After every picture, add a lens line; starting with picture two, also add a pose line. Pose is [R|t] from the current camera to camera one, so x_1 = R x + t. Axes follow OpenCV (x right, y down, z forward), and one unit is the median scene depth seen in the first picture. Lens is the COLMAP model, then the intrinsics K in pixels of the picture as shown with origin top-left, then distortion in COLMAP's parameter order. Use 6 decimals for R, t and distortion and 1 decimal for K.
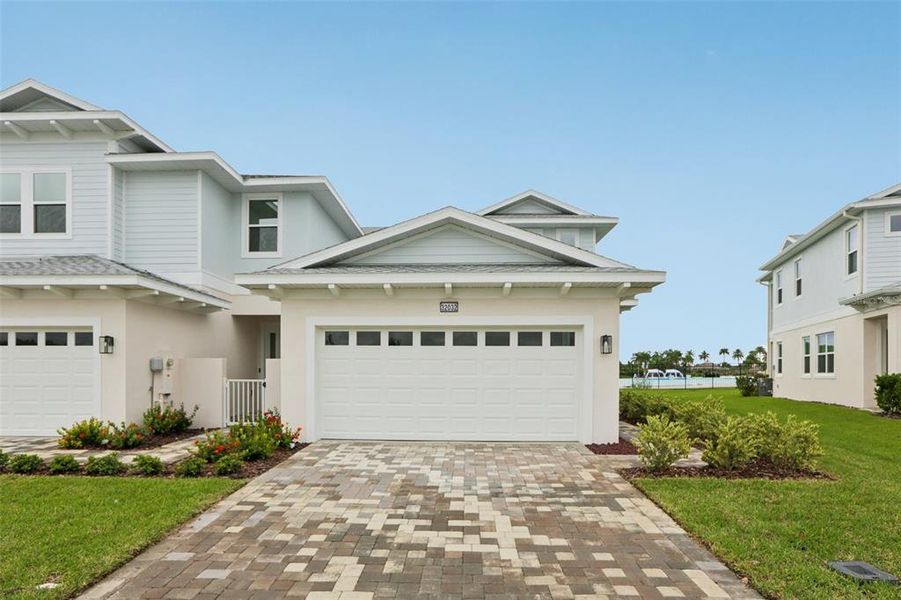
lens RADIAL K [[527.8, 0, 453.2], [0, 527.8, 390.3], [0, 0, 1]] dist [-0.003545, -0.000036]
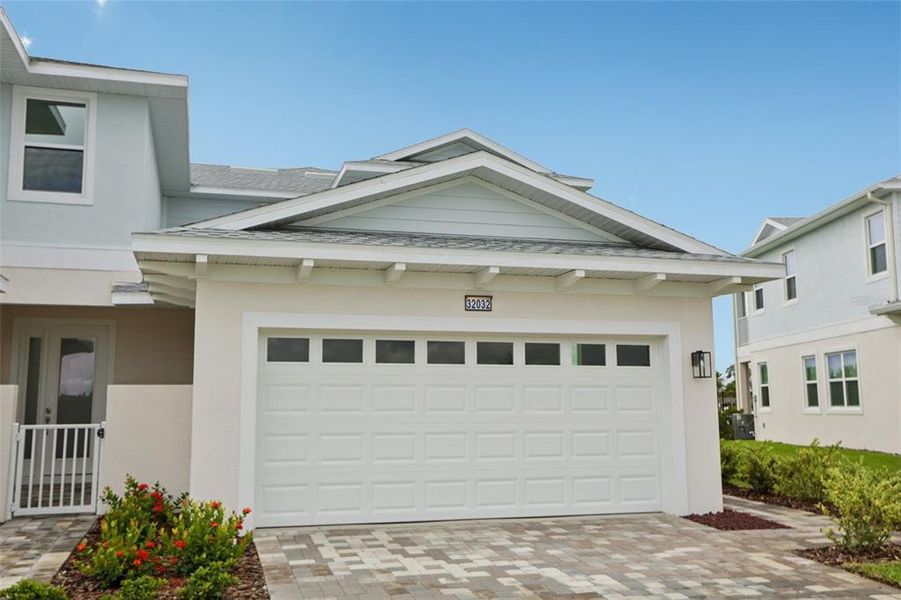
lens RADIAL K [[848.5, 0, 466.4], [0, 848.5, 321.4], [0, 0, 1]] dist [0.088424, 0.012949]
pose [[0.951773, 0.023981, 0.305866, -0.302161], [0.017359, 0.991134, -0.131727, -0.001754], [-0.306313, 0.130684, 0.942918, 0.039477]]
